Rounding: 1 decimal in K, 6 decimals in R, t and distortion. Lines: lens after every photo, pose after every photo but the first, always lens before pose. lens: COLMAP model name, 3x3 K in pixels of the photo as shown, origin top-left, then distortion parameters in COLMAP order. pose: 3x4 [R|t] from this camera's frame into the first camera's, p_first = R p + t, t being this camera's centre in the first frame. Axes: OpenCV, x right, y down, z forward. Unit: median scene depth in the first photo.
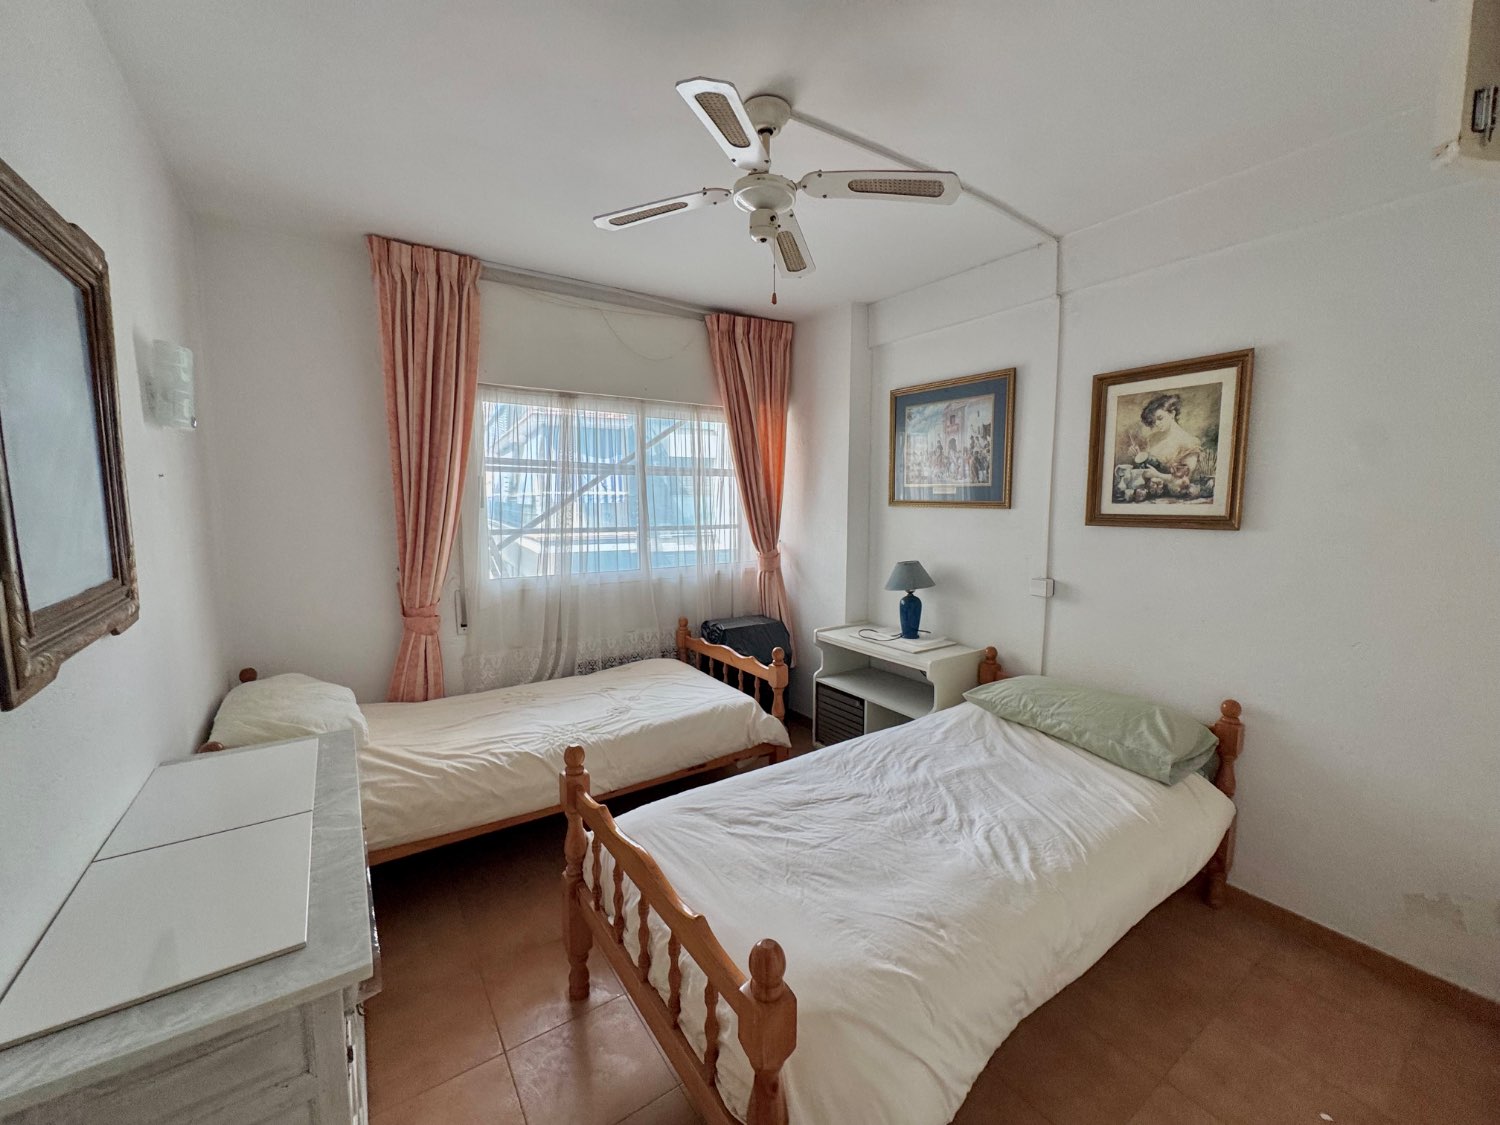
lens RADIAL K [[599.6, 0, 749.7], [0, 599.6, 562.4], [0, 0, 1]] dist [-0.003681, 0.000871]
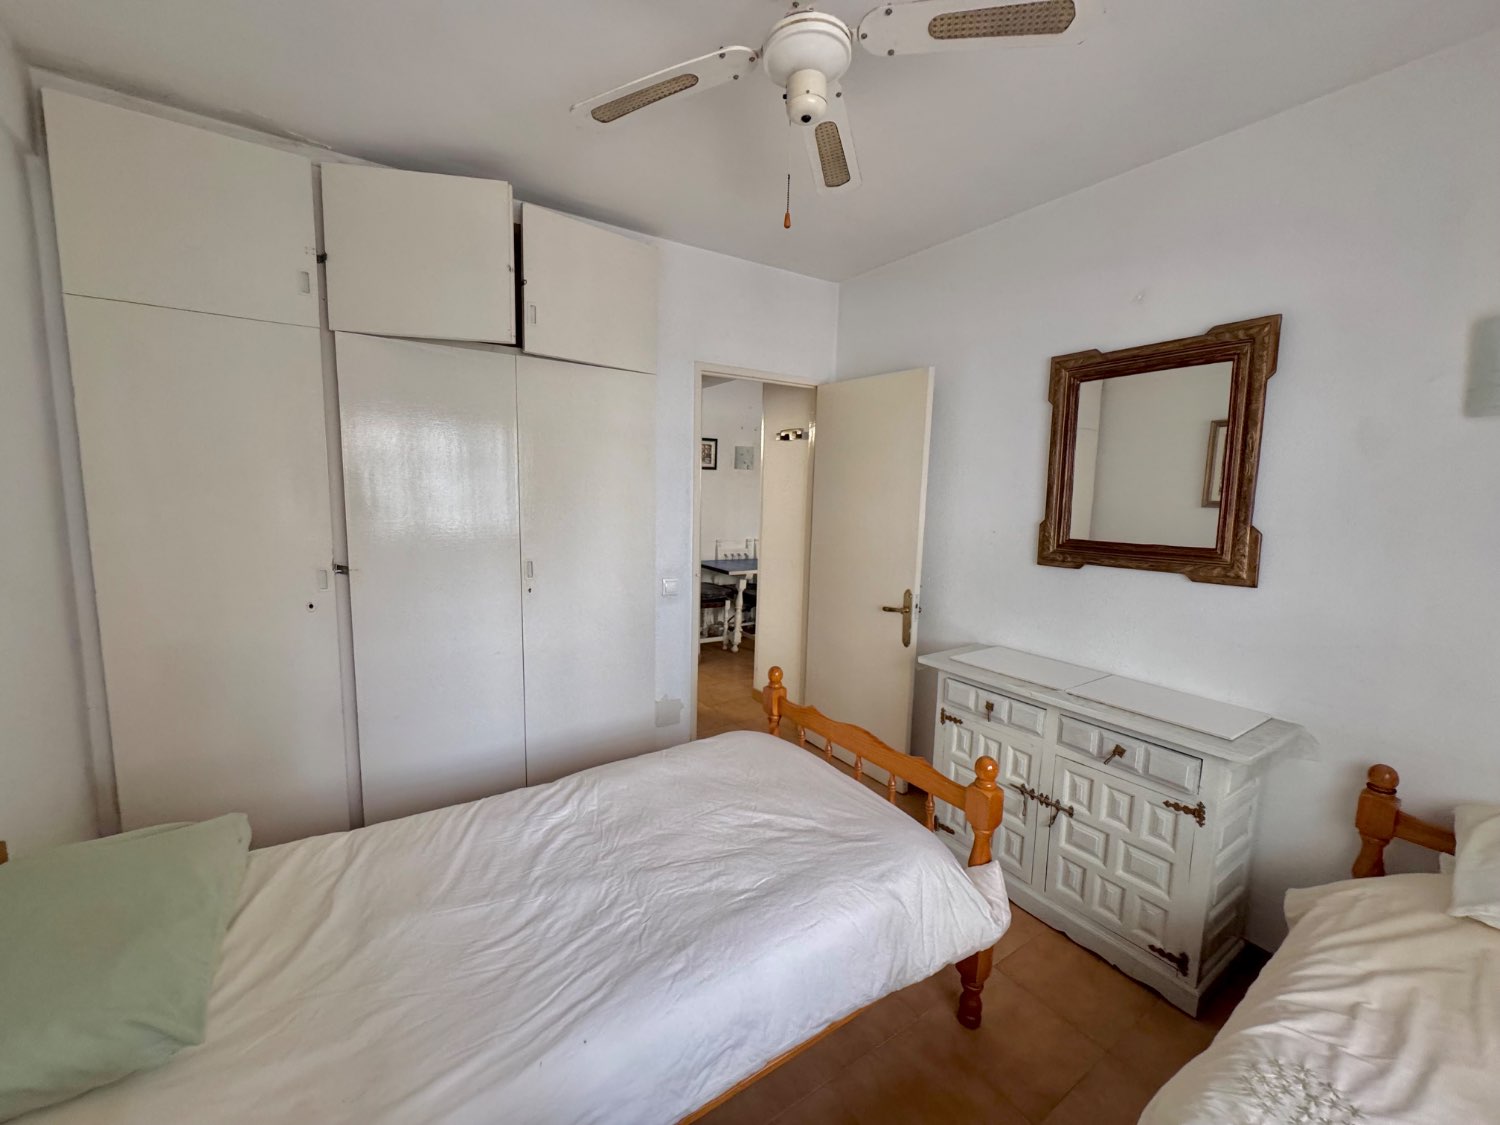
lens RADIAL K [[599.6, 0, 749.7], [0, 599.6, 562.4], [0, 0, 1]] dist [-0.003681, 0.000871]
pose [[-0.999668, -0.024729, 0.007299, 0.063984], [-0.022430, 0.973682, 0.226806, -0.167546], [-0.012716, 0.226567, -0.973913, 1.651324]]
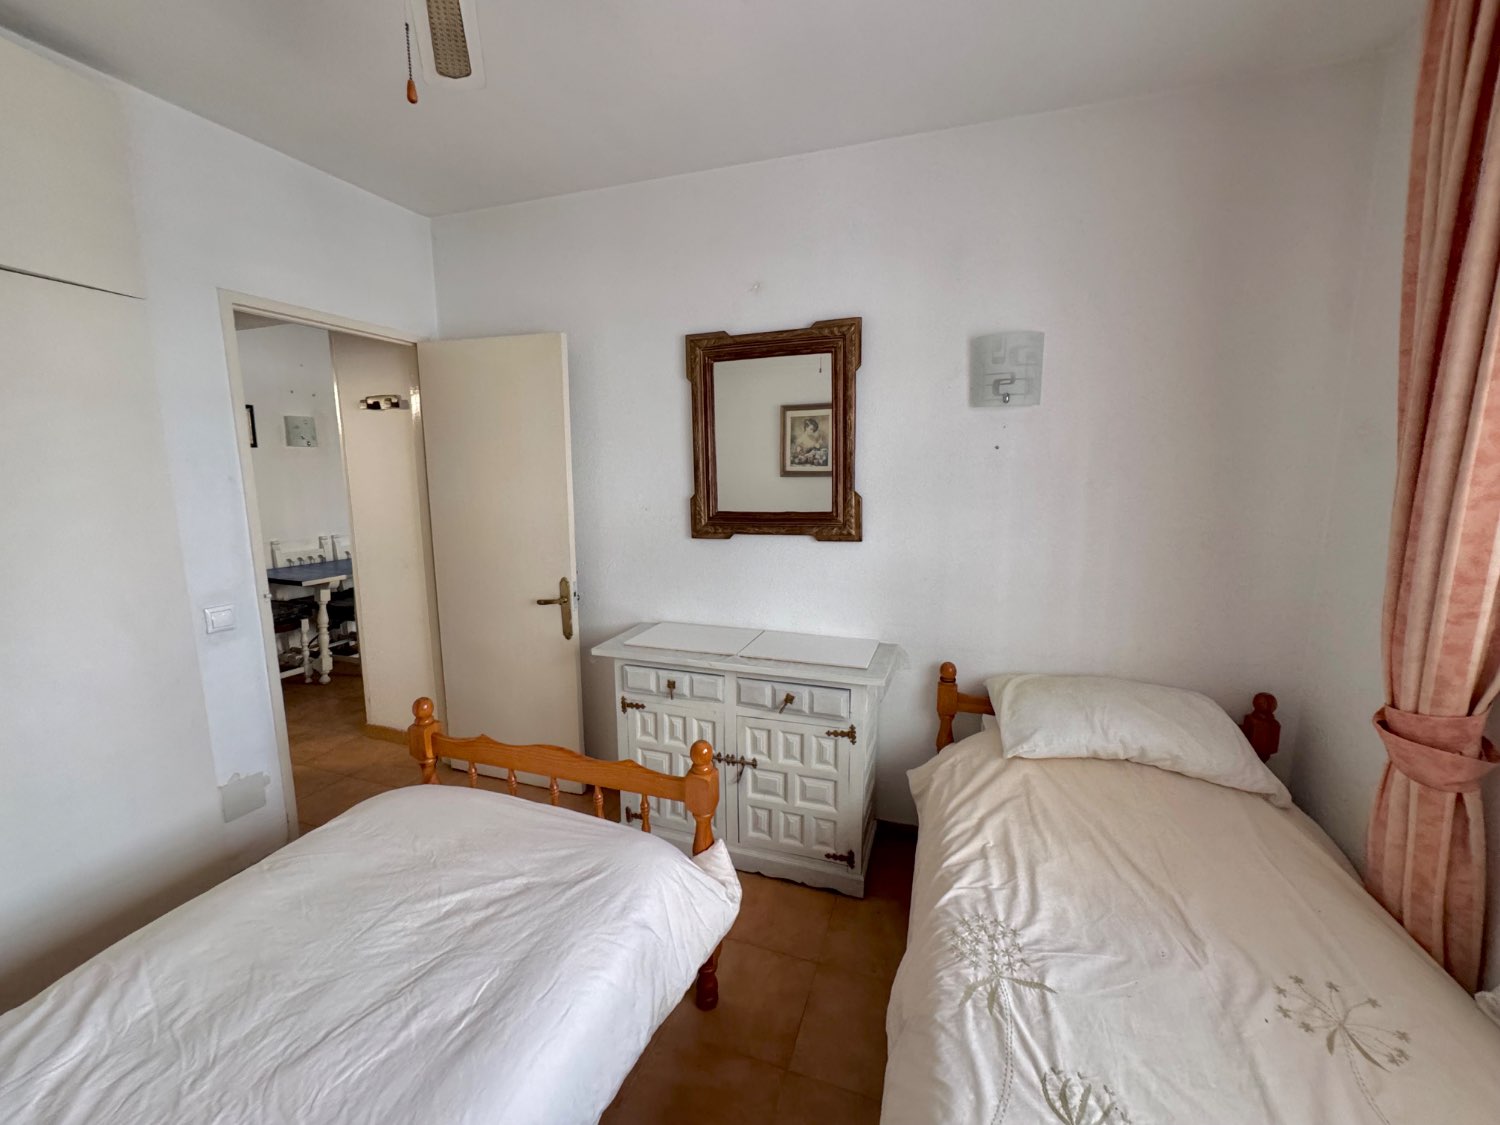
lens RADIAL K [[599.6, 0, 749.7], [0, 599.6, 562.4], [0, 0, 1]] dist [-0.003681, 0.000871]
pose [[-0.805188, 0.092406, -0.585776, 0.134851], [-0.060666, 0.969767, 0.236370, -0.155508], [0.589909, 0.225859, -0.775239, 1.515404]]
